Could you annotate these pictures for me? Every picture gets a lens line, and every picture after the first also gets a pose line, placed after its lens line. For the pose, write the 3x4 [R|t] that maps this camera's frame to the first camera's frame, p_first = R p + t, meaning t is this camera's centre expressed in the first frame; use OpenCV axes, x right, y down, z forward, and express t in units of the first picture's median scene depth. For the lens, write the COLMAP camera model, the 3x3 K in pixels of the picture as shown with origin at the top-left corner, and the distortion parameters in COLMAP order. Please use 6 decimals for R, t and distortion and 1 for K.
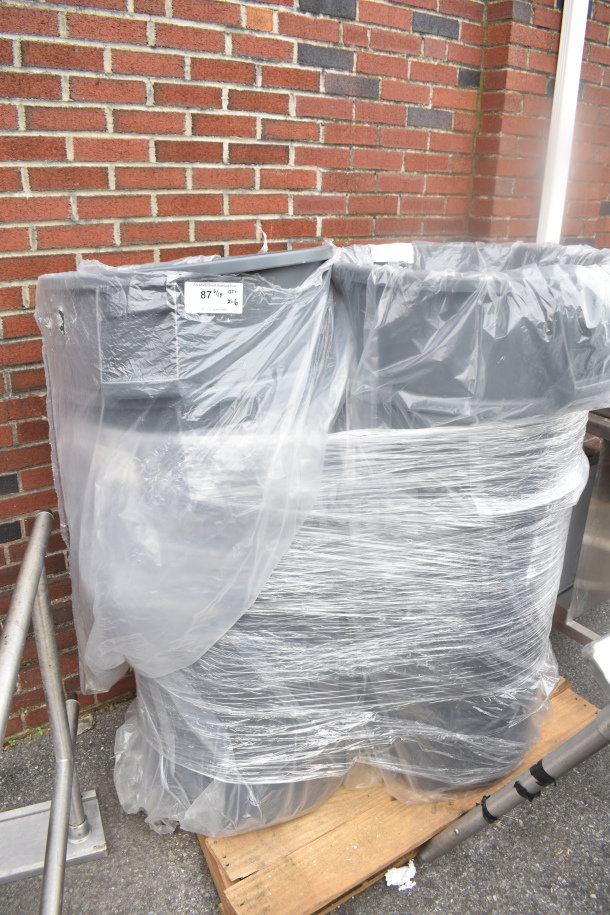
lens RADIAL K [[701.3, 0, 305.0], [0, 701.3, 457.5], [0, 0, 1]] dist [-0.102641, 0.019970]
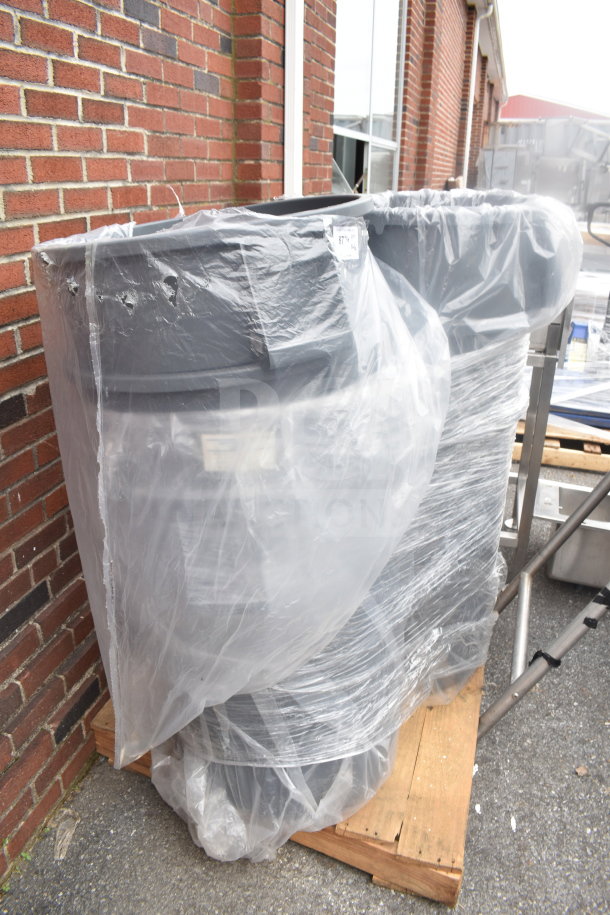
lens RADIAL K [[701.3, 0, 305.0], [0, 701.3, 457.5], [0, 0, 1]] dist [-0.102641, 0.019970]
pose [[0.776561, -0.254112, 0.576524, -0.494250], [0.246885, 0.964608, 0.092620, -0.030426], [-0.579656, 0.070410, 0.811814, 0.177199]]
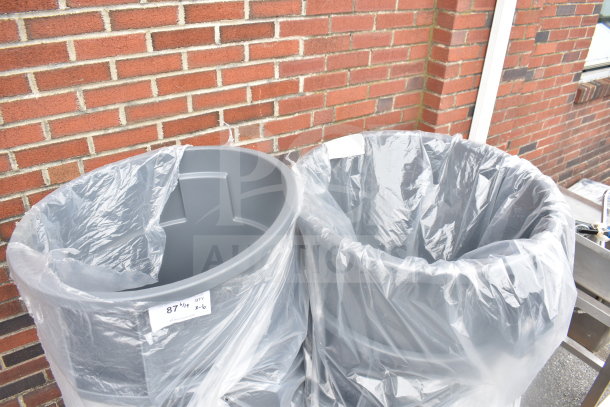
lens RADIAL K [[467.5, 0, 305.0], [0, 467.5, 203.5], [0, 0, 1]] dist [-0.102641, 0.019970]
pose [[0.999875, 0.013327, -0.008453, 0.040206], [-0.011992, 0.989798, 0.141969, -0.275419], [0.010259, -0.141850, 0.989835, 0.206645]]
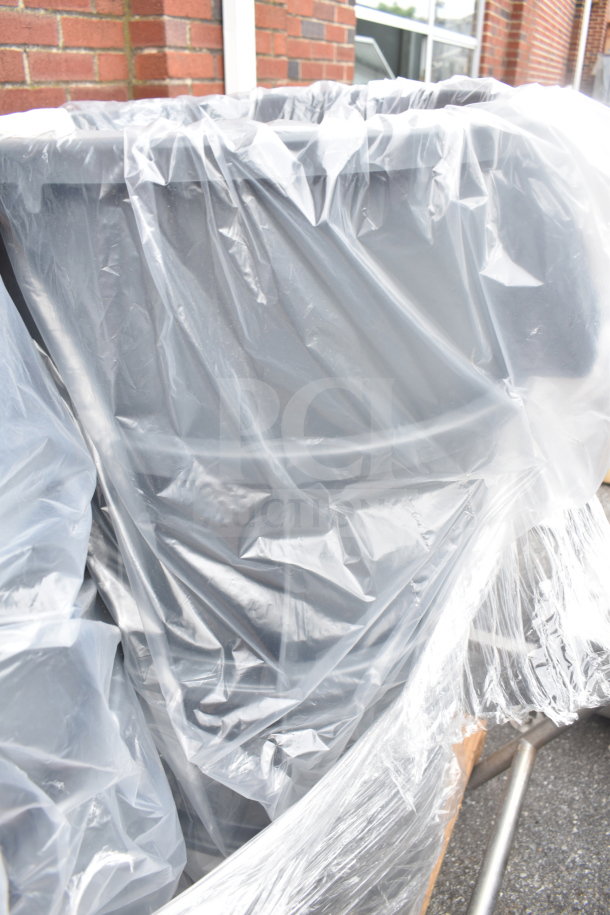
lens RADIAL K [[701.3, 0, 305.0], [0, 701.3, 457.5], [0, 0, 1]] dist [-0.102641, 0.019970]
pose [[0.858714, -0.266947, 0.437436, -0.002960], [0.213063, 0.962311, 0.169000, -0.098683], [-0.466063, -0.051922, 0.883226, 0.422360]]
